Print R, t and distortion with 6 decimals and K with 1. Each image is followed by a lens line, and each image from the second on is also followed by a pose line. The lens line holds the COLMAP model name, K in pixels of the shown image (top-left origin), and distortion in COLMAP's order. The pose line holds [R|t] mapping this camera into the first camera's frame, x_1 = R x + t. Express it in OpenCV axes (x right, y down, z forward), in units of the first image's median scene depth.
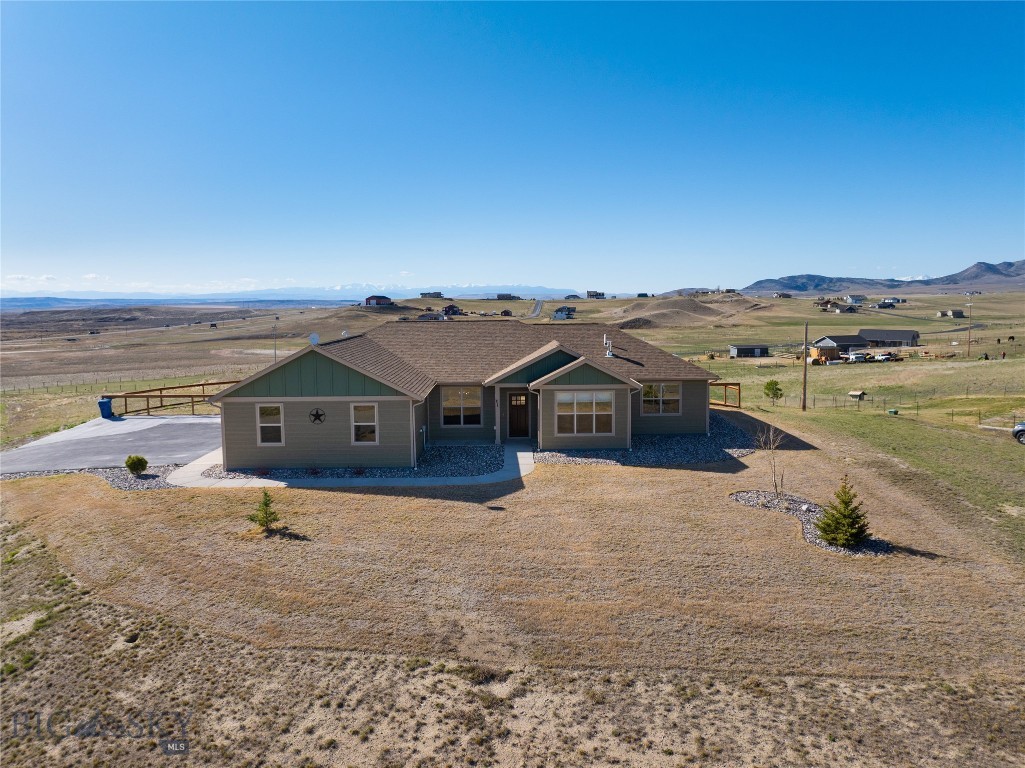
lens RADIAL K [[730.9, 0, 512.5], [0, 730.9, 384.0], [0, 0, 1]] dist [-0.038009, -0.003145]
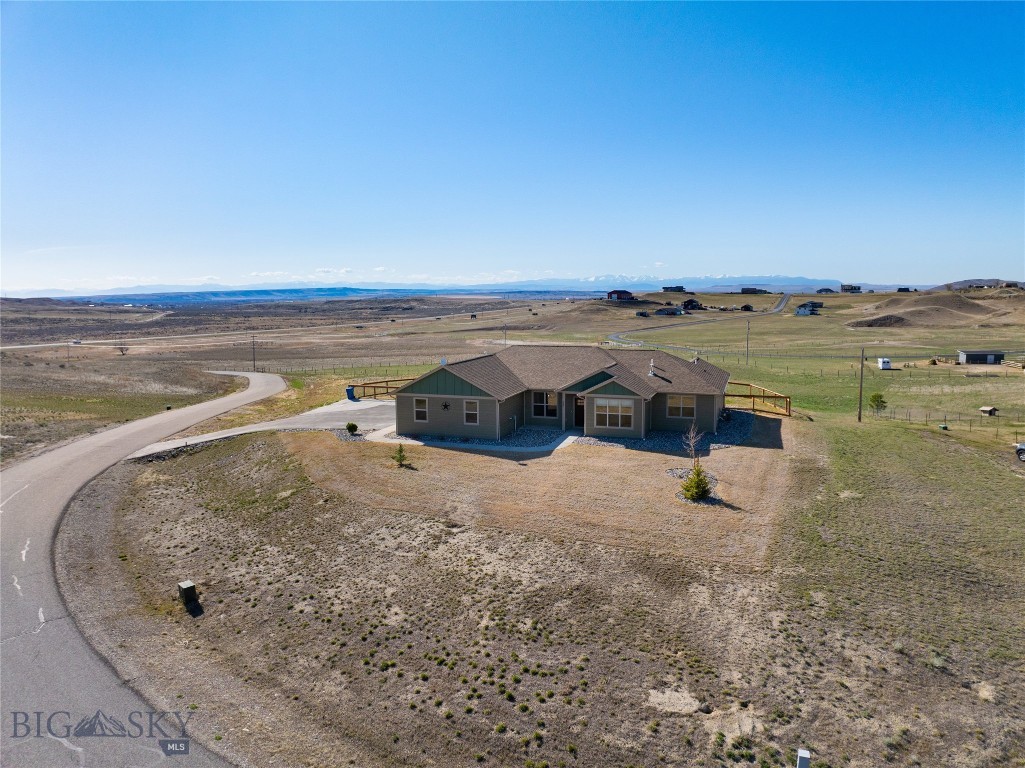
lens RADIAL K [[715.8, 0, 512.5], [0, 715.8, 384.0], [0, 0, 1]] dist [-0.034597, -0.001693]
pose [[0.941817, 0.043238, -0.333334, 0.345027], [-0.038301, 0.999038, 0.021371, -0.039548], [0.333937, -0.007360, 0.942567, -0.420308]]
